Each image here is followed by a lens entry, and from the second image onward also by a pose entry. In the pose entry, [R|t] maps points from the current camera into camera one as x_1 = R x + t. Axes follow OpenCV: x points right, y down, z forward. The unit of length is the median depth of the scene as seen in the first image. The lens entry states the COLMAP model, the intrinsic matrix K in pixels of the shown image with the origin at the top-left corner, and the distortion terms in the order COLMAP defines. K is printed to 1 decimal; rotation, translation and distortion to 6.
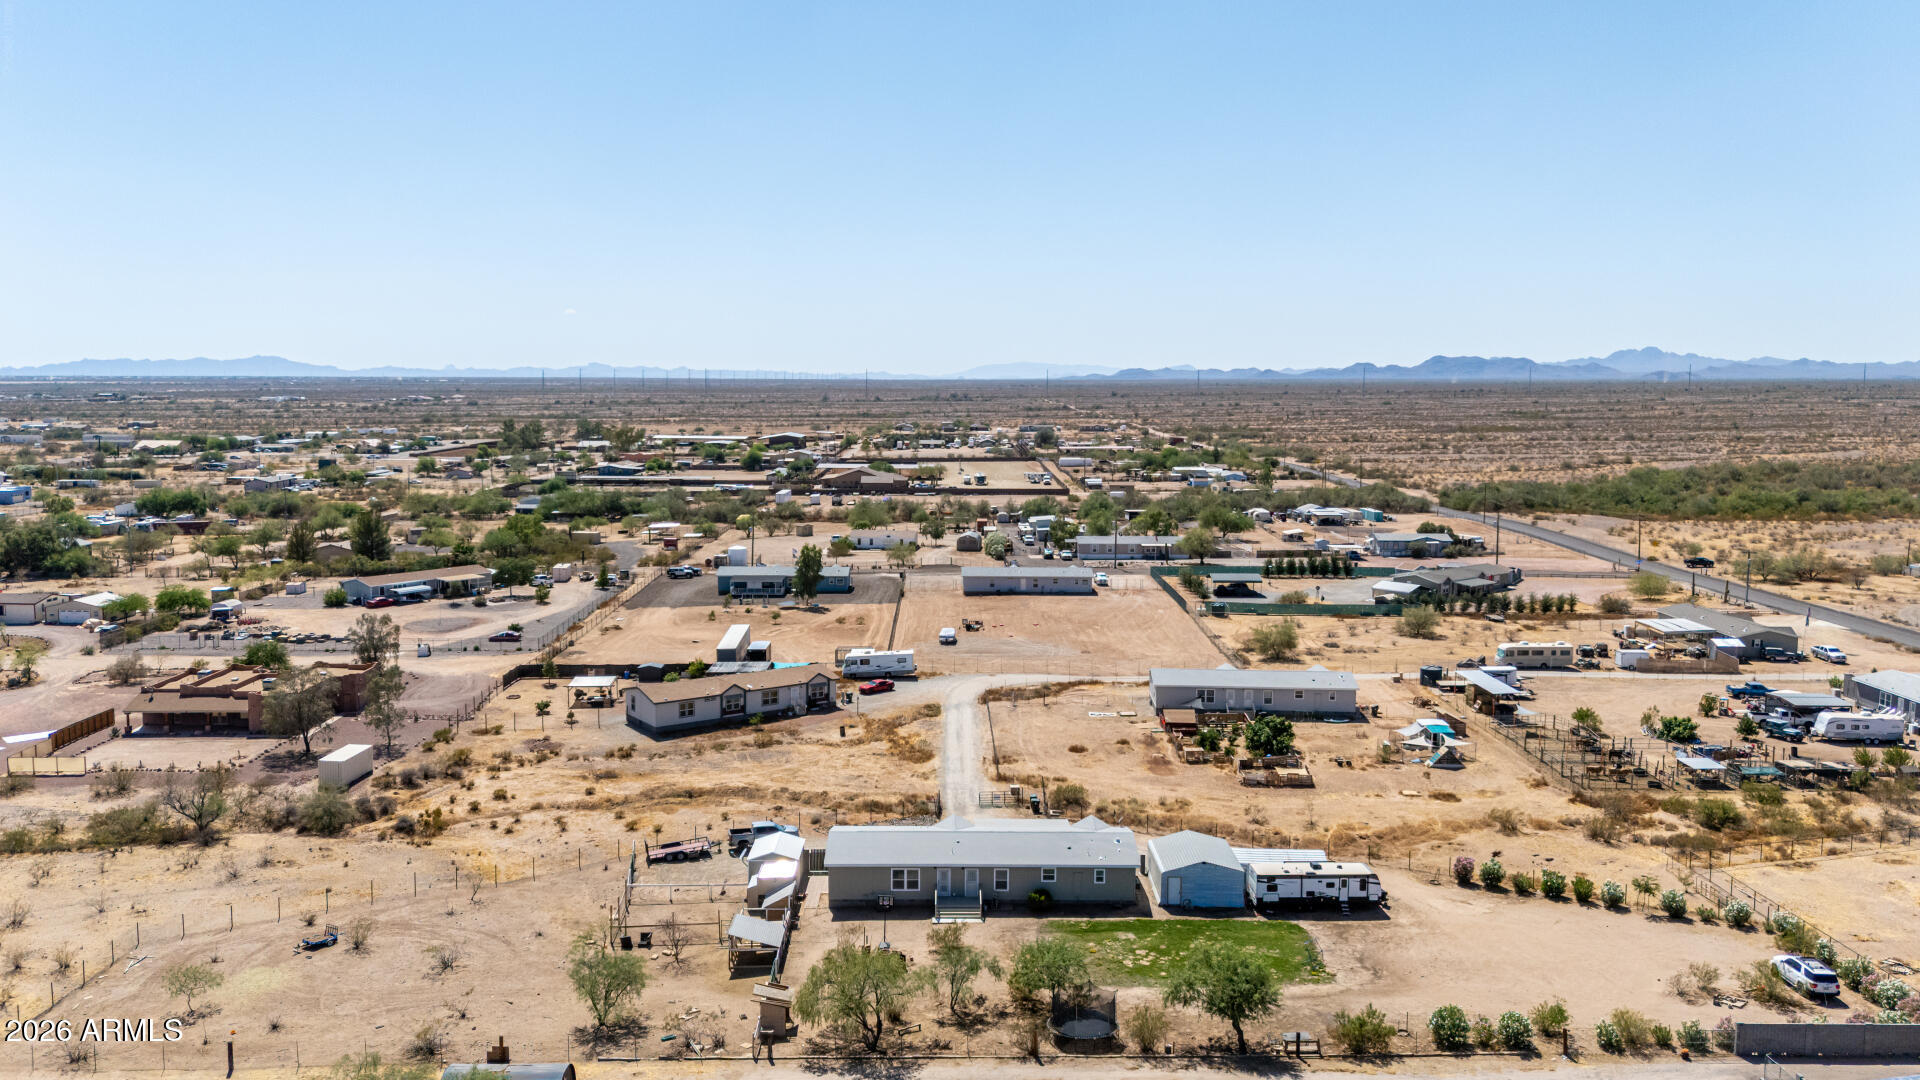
lens RADIAL K [[1464.7, 0, 948.0], [0, 1464.7, 537.3], [0, 0, 1]] dist [0.106758, -0.134779]
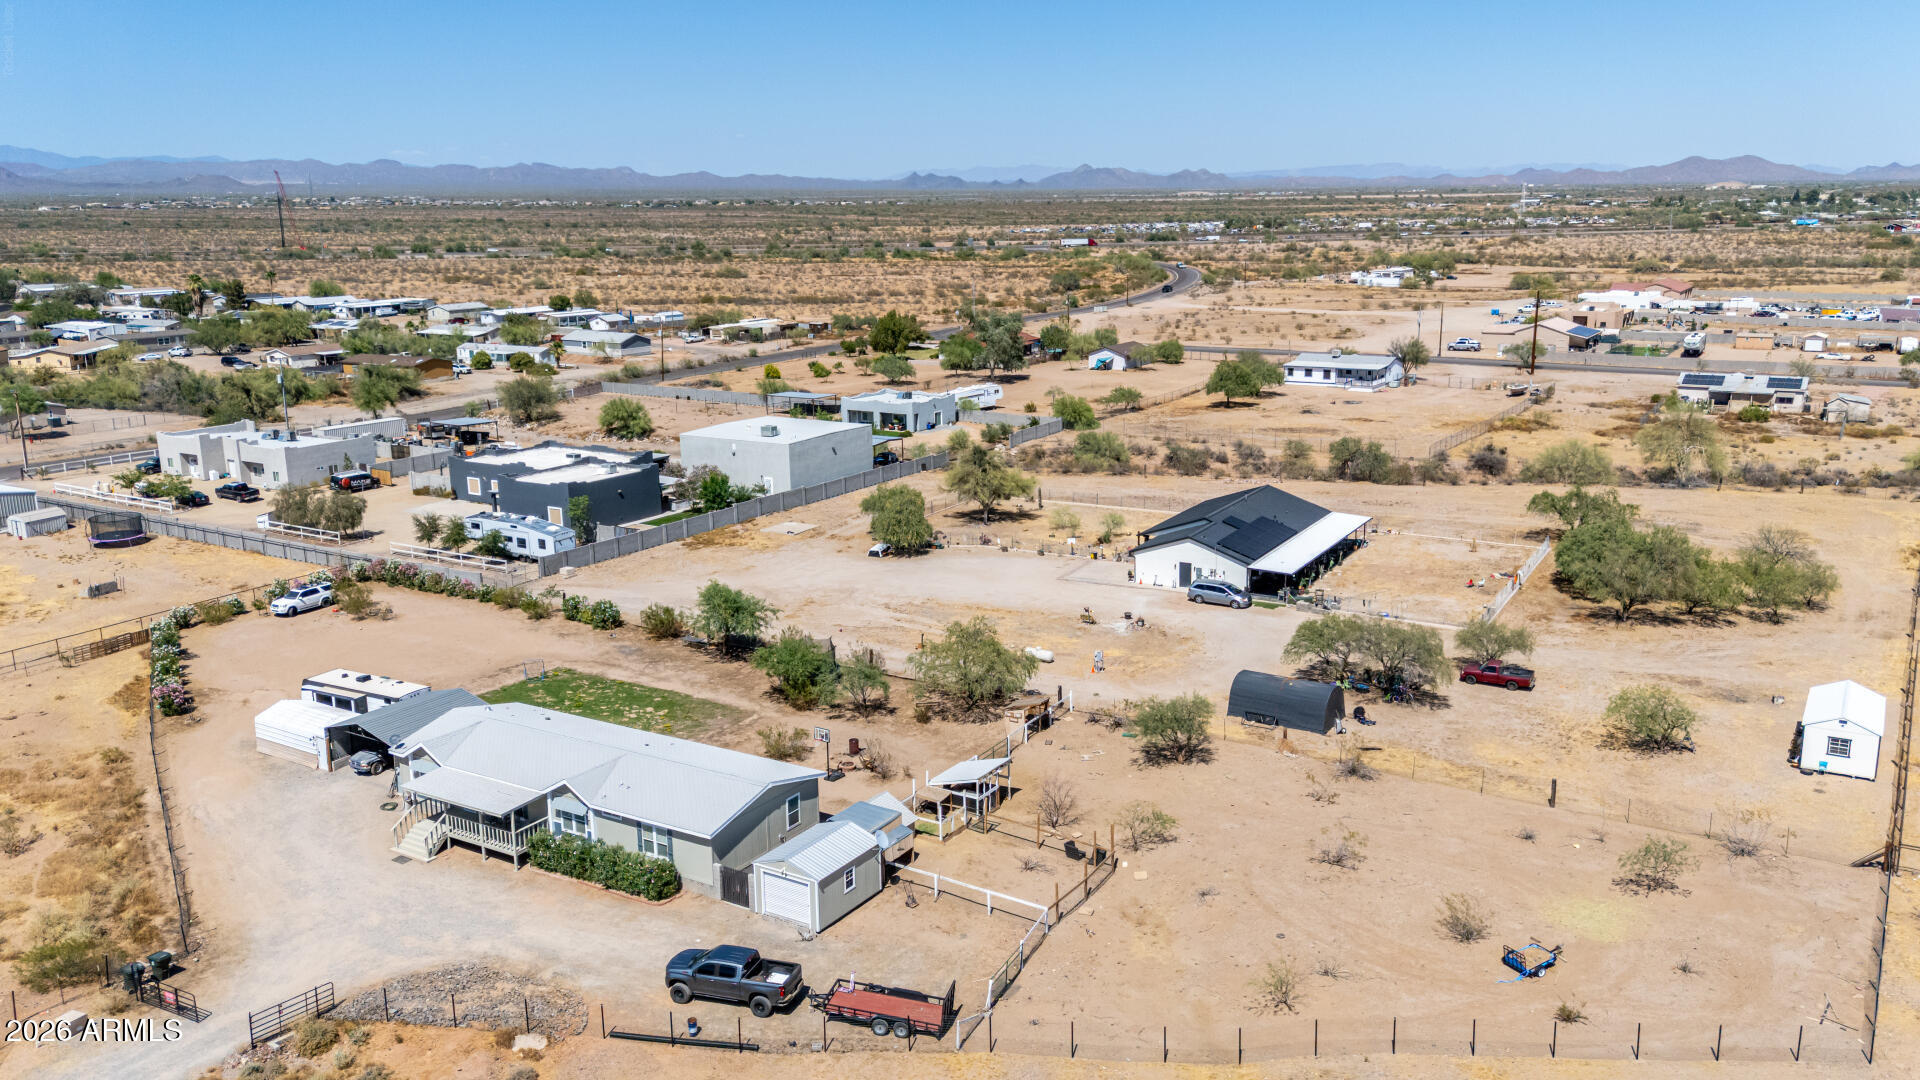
lens RADIAL K [[1464.7, 0, 948.0], [0, 1464.7, 537.3], [0, 0, 1]] dist [0.106758, -0.134779]
pose [[-0.840094, -0.106998, 0.531784, -0.354433], [0.077204, 0.946788, 0.312462, -0.072551], [-0.536919, 0.303553, -0.787130, 1.065403]]
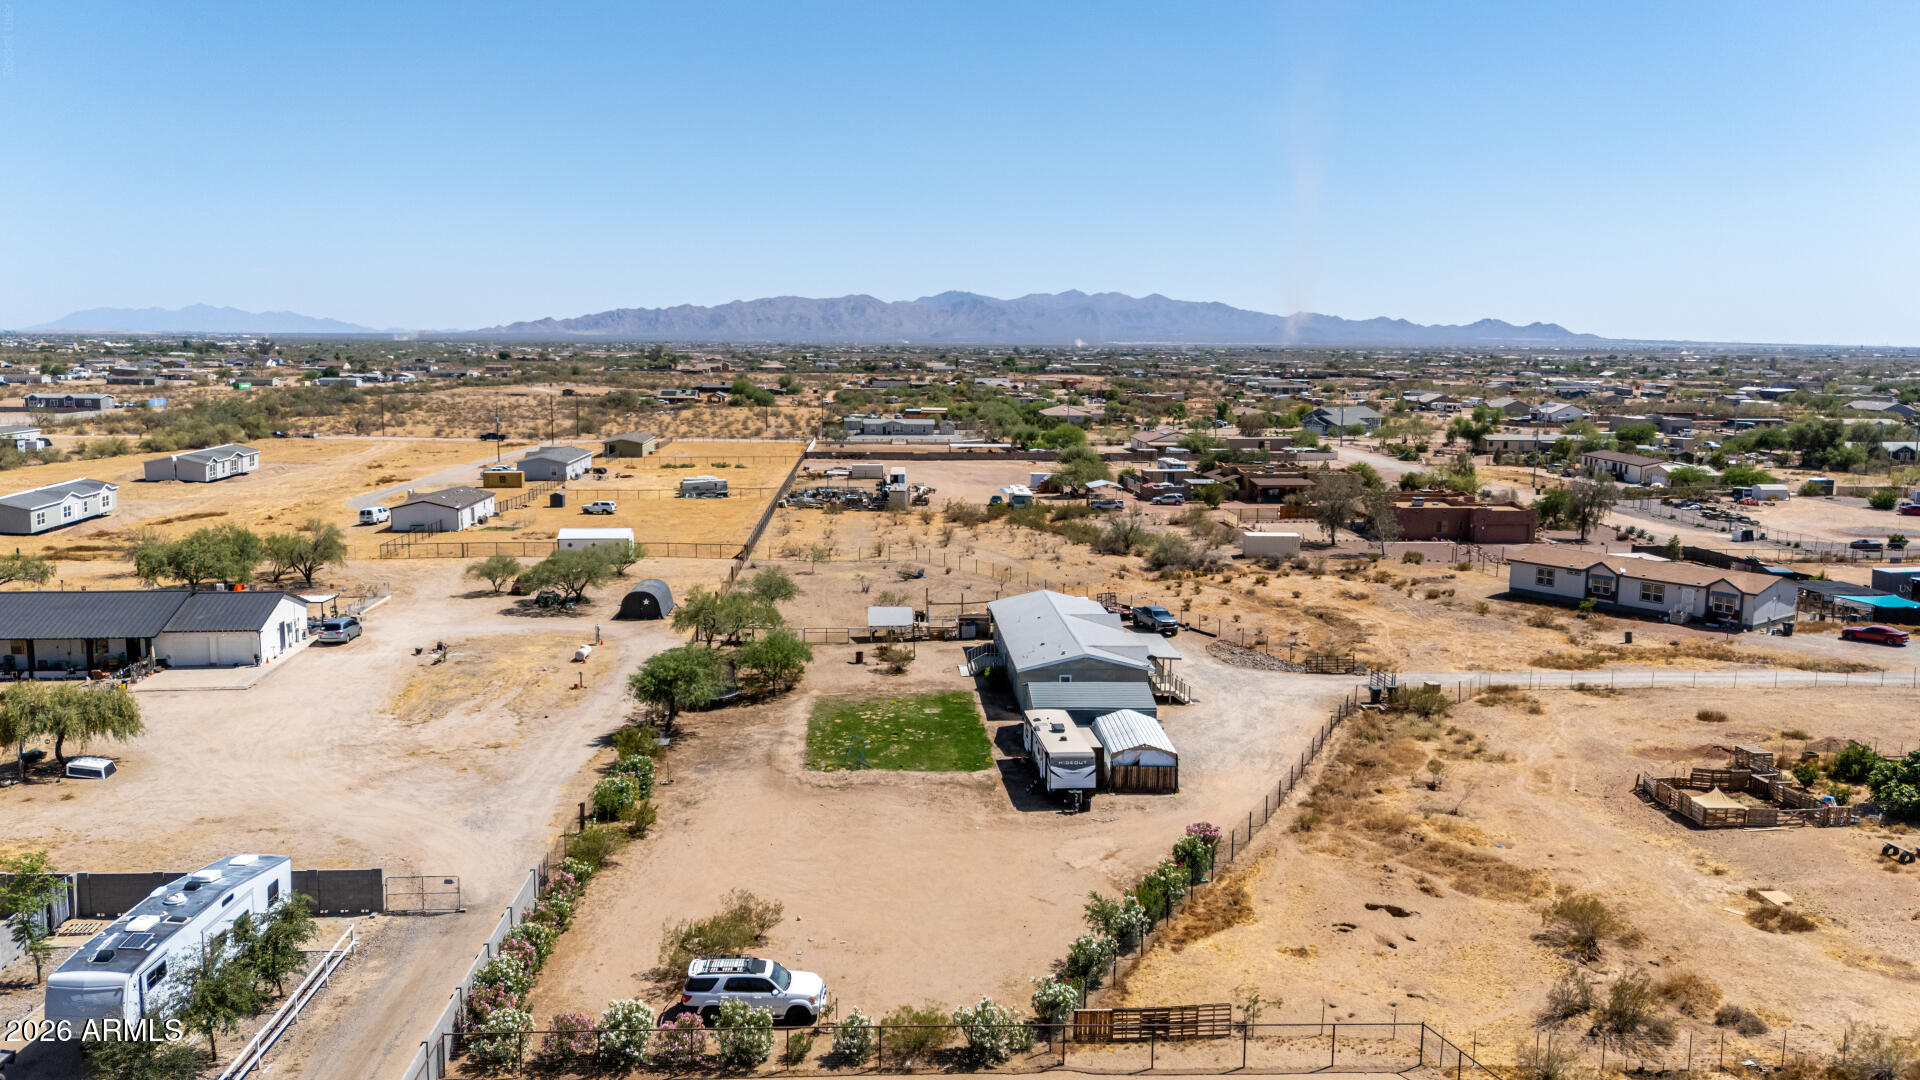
lens RADIAL K [[1464.7, 0, 948.0], [0, 1464.7, 537.3], [0, 0, 1]] dist [0.106758, -0.134779]
pose [[0.050379, 0.138162, -0.989128, 0.704213], [-0.121258, 0.983905, 0.131256, 0.024688], [0.991342, 0.113327, 0.066321, 0.638387]]
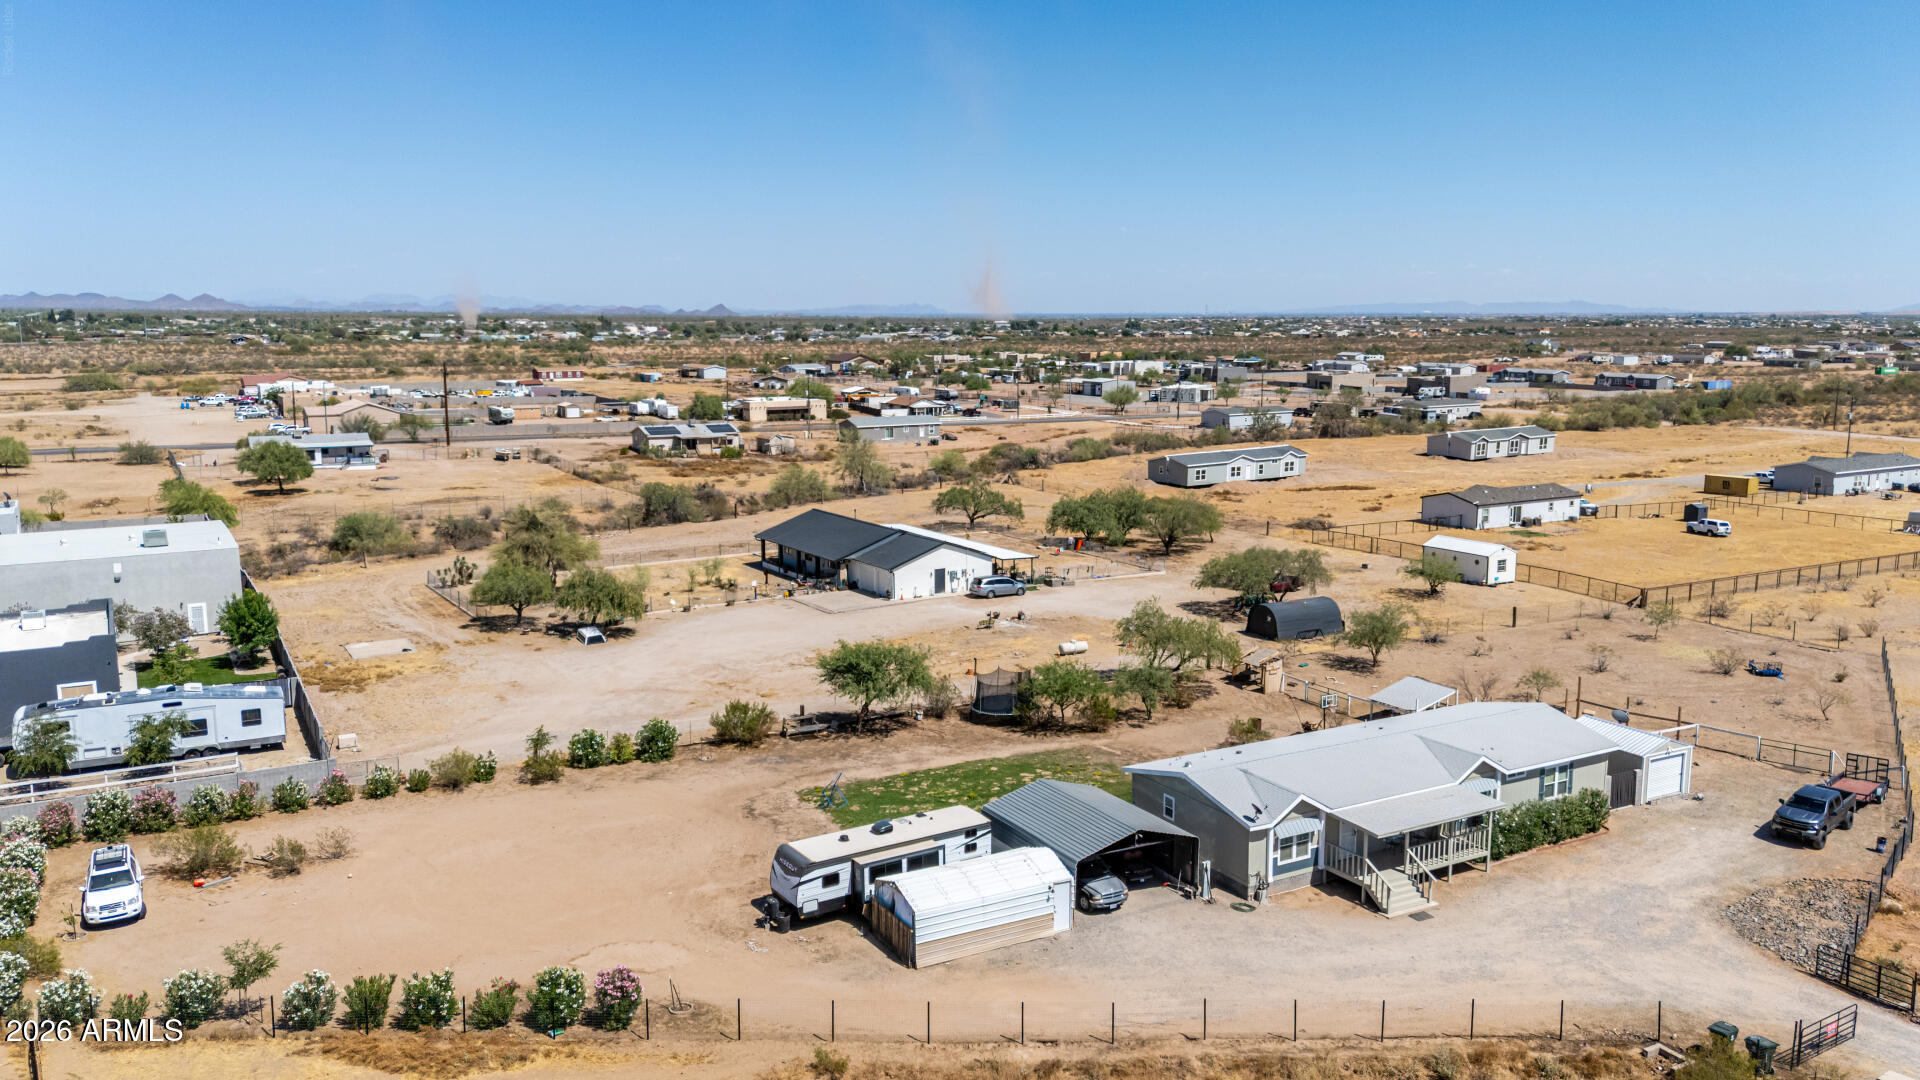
lens RADIAL K [[1464.7, 0, 948.0], [0, 1464.7, 537.3], [0, 0, 1]] dist [0.106758, -0.134779]
pose [[-0.875525, 0.076015, -0.477156, 0.351661], [-0.052535, 0.966716, 0.250402, -0.020603], [0.480308, 0.244300, -0.842390, 1.055605]]
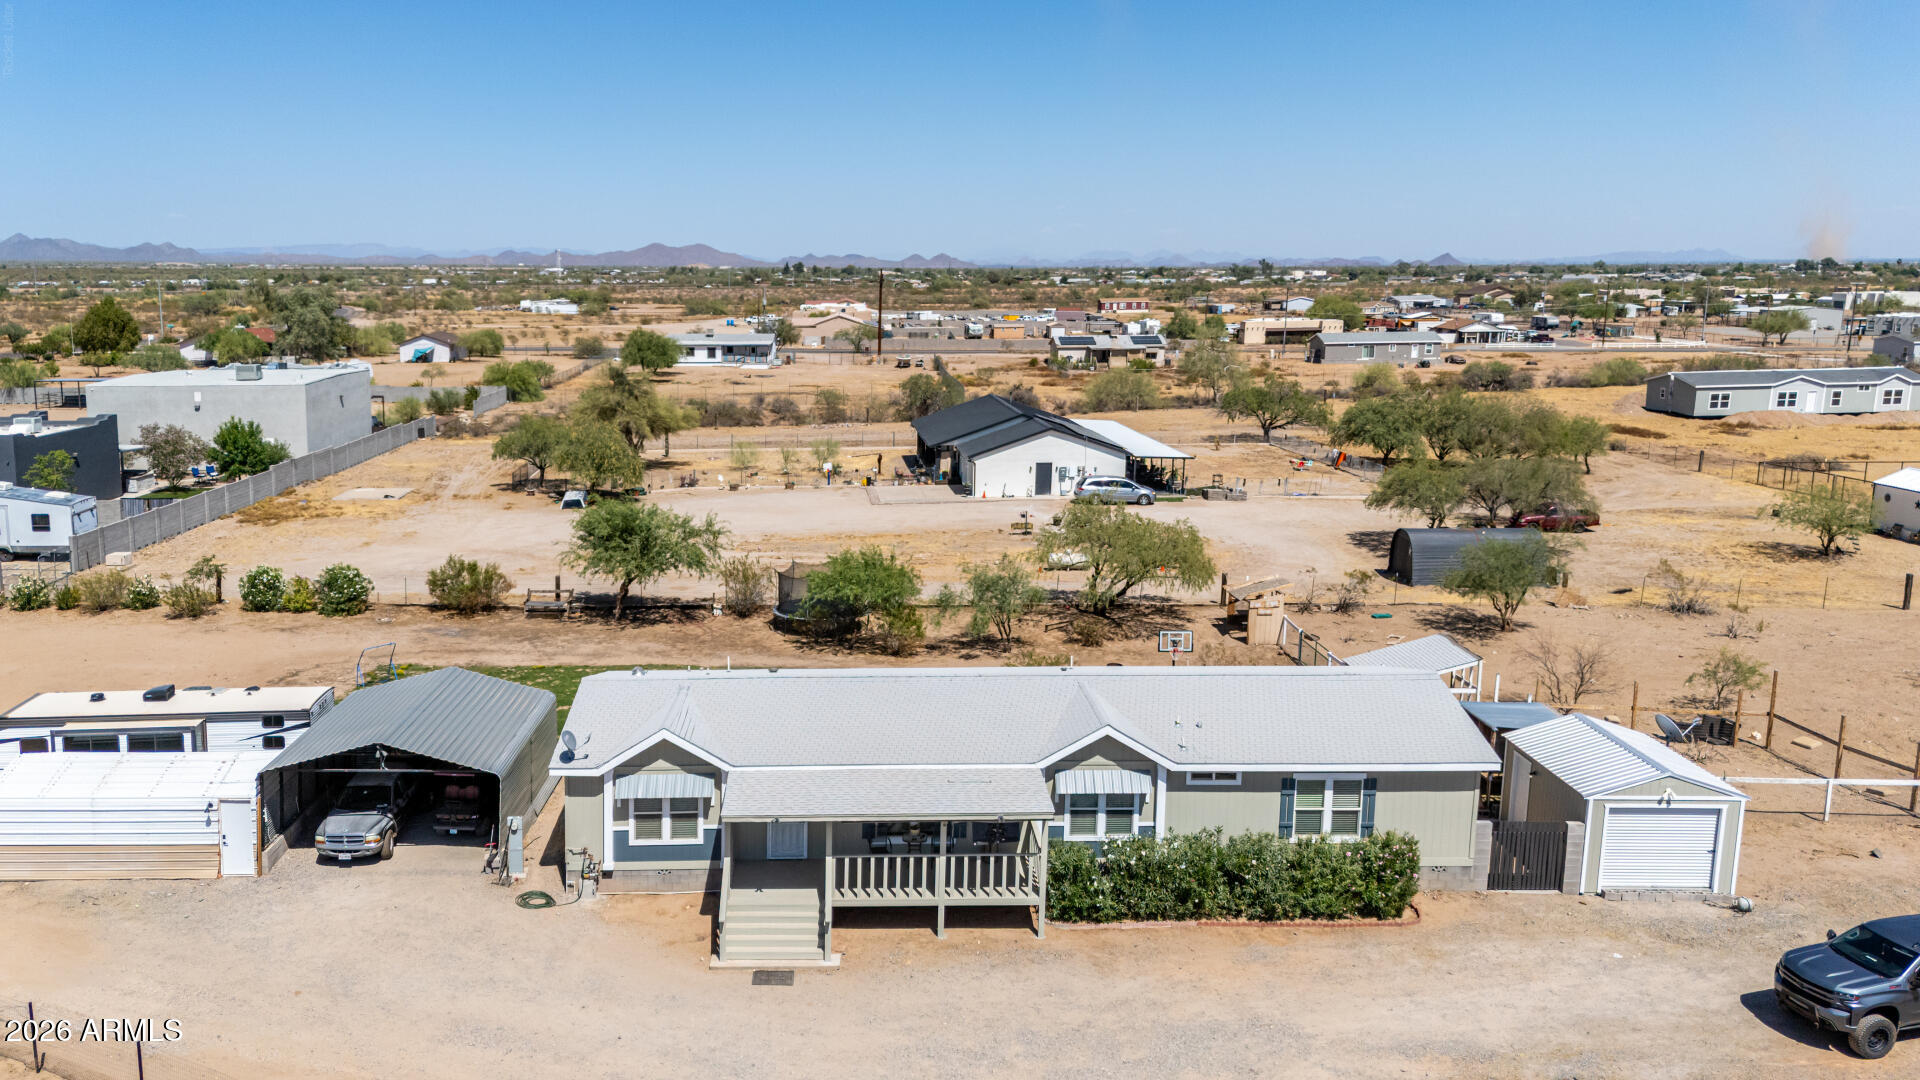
lens RADIAL K [[1535.7, 0, 830.4], [0, 1535.7, 499.3], [0, 0, 1]] dist [0.066289, -0.041817]
pose [[-0.999795, 0.004285, 0.019773, 0.042159], [0.009302, 0.965253, 0.261150, 0.045881], [-0.017966, 0.261281, -0.965096, 1.003542]]
